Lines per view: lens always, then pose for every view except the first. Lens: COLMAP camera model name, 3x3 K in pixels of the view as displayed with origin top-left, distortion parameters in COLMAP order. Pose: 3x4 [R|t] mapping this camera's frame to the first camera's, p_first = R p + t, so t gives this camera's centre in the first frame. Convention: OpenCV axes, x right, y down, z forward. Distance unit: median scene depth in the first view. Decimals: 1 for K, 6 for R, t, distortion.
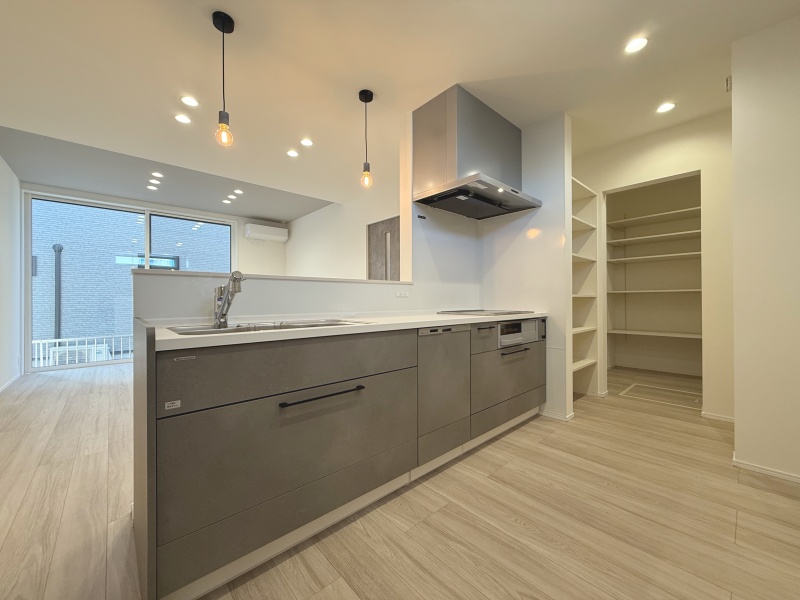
lens RADIAL K [[323.4, 0, 397.4], [0, 323.4, 298.8], [0, 0, 1]] dist [-0.000406, 0.001517]
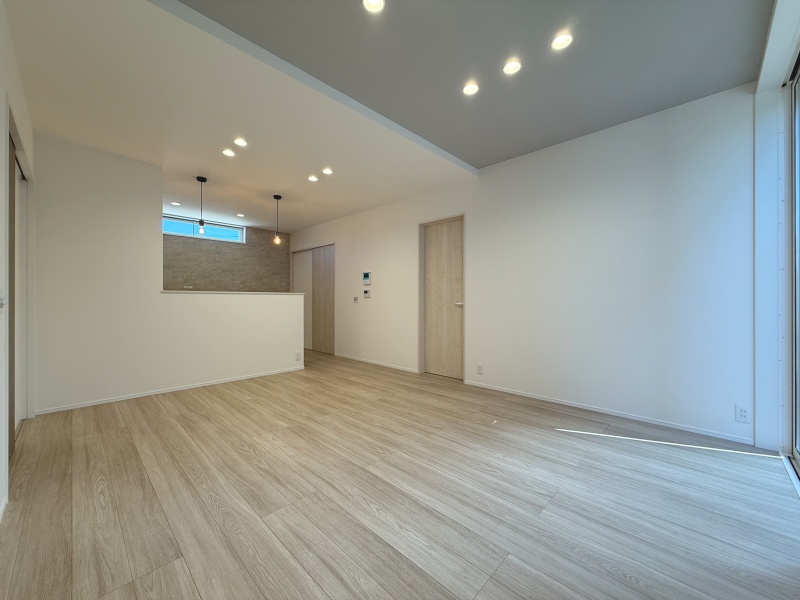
lens RADIAL K [[323.4, 0, 398.3], [0, 323.4, 300.5], [0, 0, 1]] dist [-0.000406, 0.001517]
pose [[-0.995025, 0.001890, -0.099612, -1.023639], [0.001320, 0.999982, 0.005788, -0.018475], [0.099621, 0.005628, -0.995010, 2.981764]]
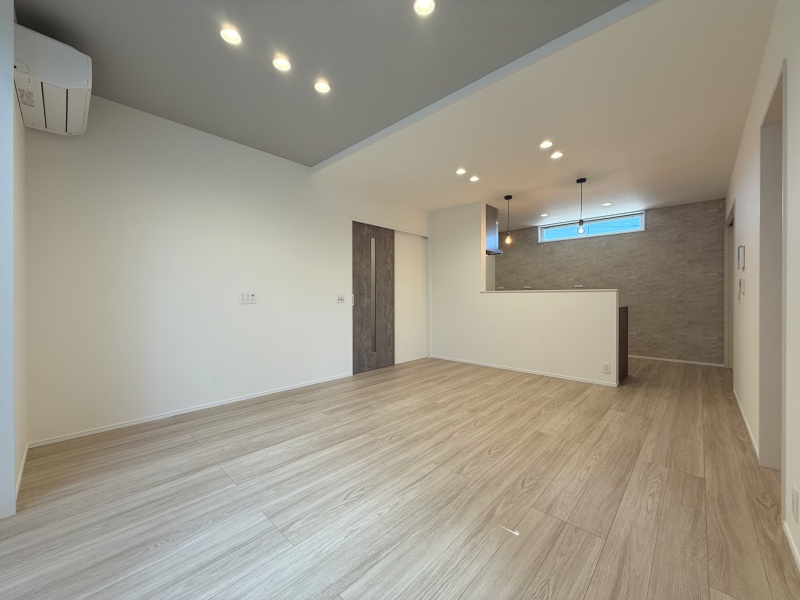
lens RADIAL K [[323.4, 0, 395.5], [0, 323.4, 301.5], [0, 0, 1]] dist [-0.000406, 0.001517]
pose [[-0.092535, -0.011029, 0.995648, -2.183815], [0.002332, 0.999934, 0.011294, -0.013557], [-0.995707, 0.003367, -0.092503, 2.037715]]
